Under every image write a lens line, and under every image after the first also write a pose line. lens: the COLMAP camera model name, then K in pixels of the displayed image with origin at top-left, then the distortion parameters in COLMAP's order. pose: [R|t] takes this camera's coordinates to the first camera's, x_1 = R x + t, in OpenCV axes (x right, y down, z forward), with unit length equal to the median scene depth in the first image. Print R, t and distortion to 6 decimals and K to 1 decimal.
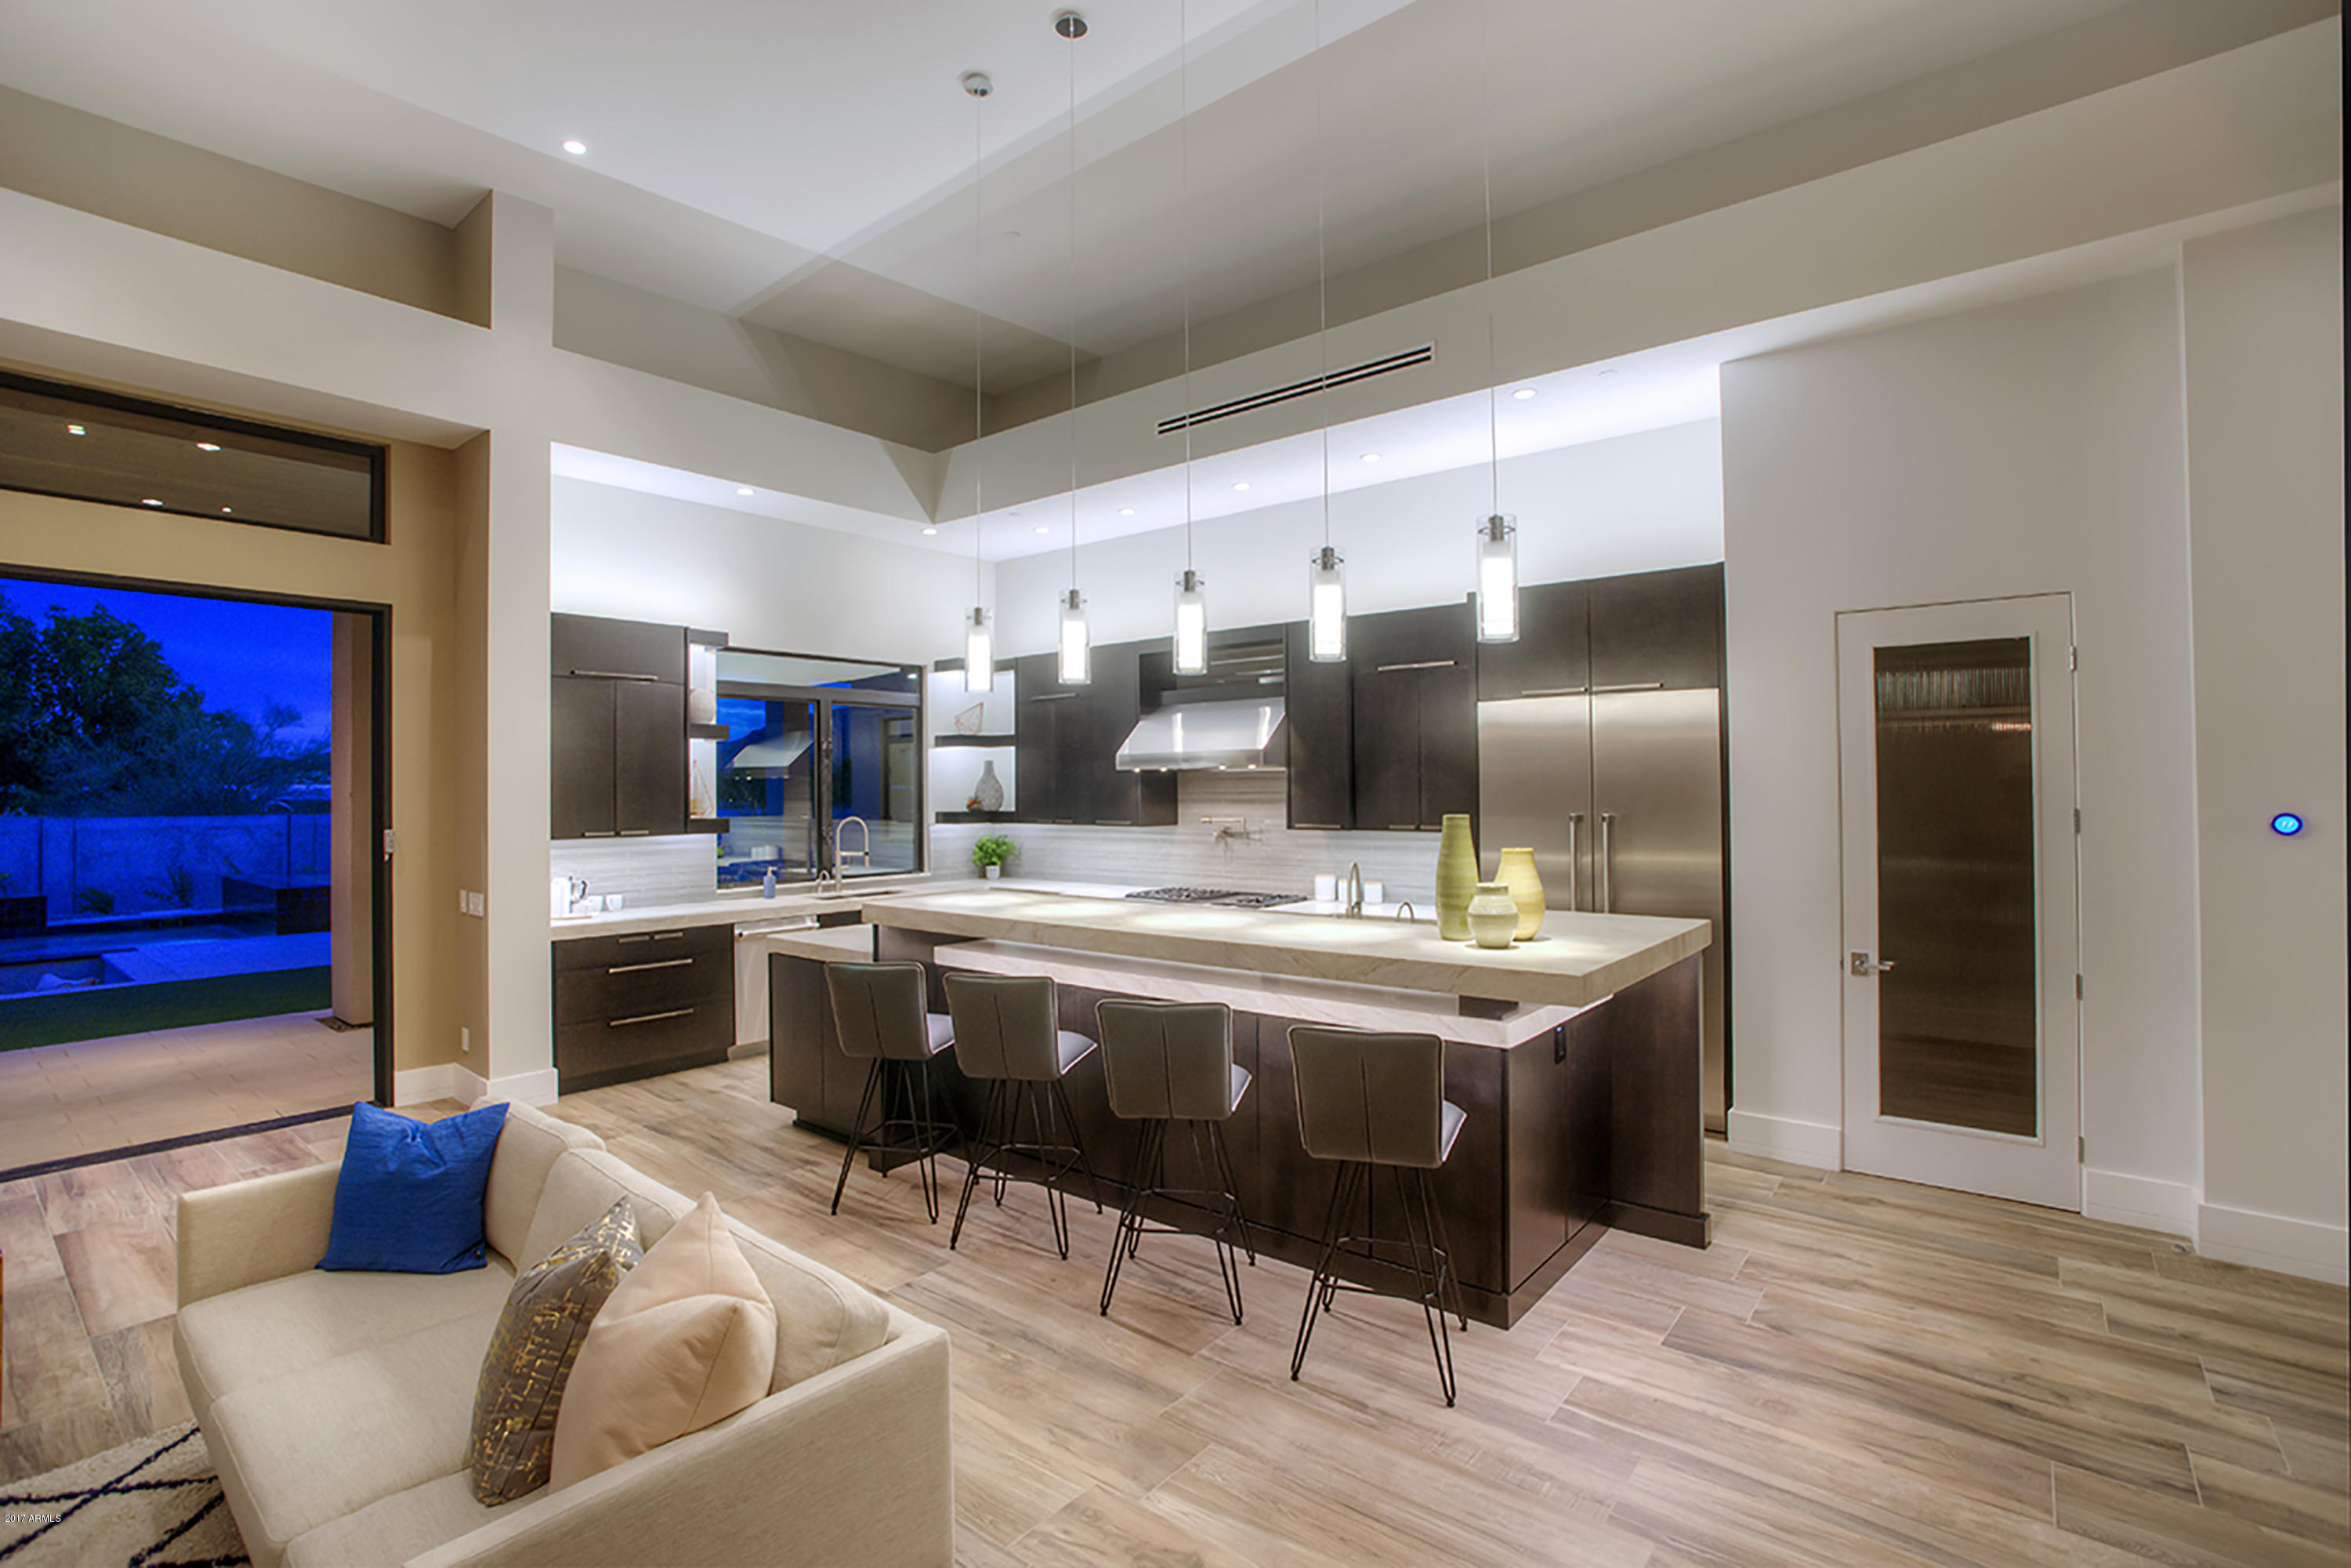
lens RADIAL K [[1068.9, 0, 1165.2], [0, 1068.9, 775.9], [0, 0, 1]] dist [-0.051335, 0.018732]
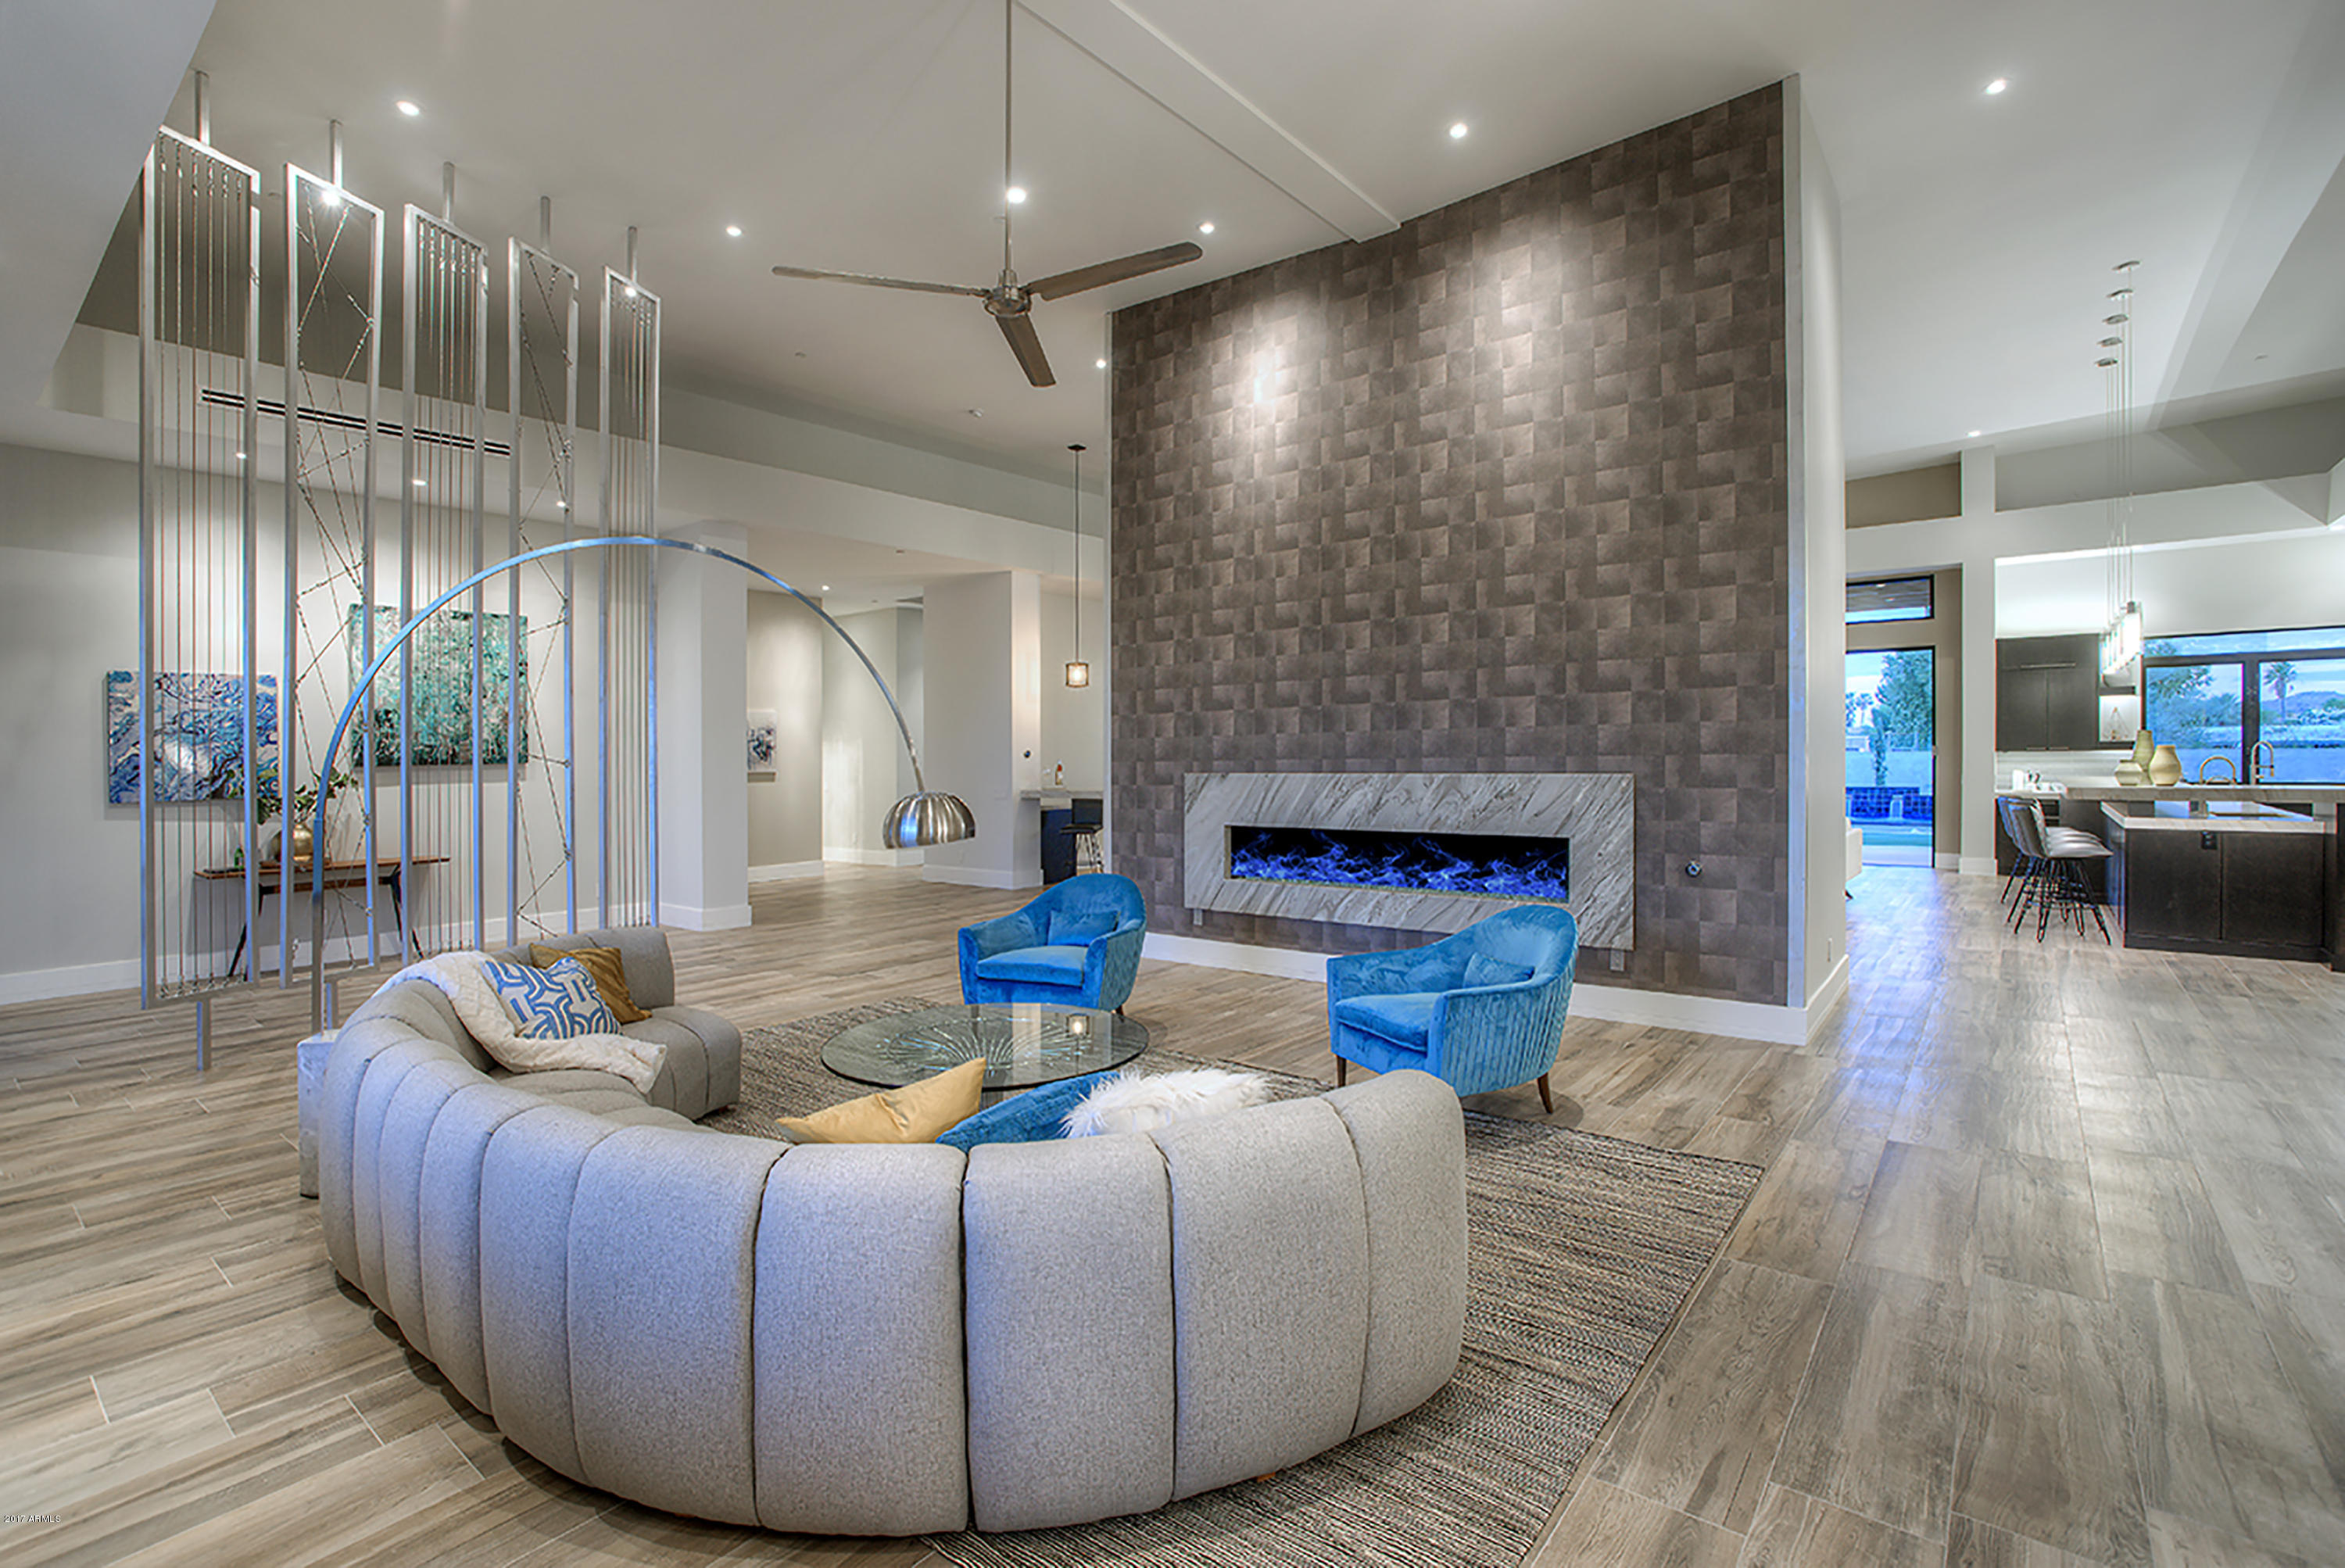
lens RADIAL K [[1066.2, 0, 1162.3], [0, 1066.2, 775.9], [0, 0, 1]] dist [-0.051335, 0.018732]
pose [[-0.009096, 0.029416, -0.999526, 1.374784], [0.024919, 0.999263, 0.029182, 0.011257], [0.999648, -0.024642, -0.009823, -0.593843]]
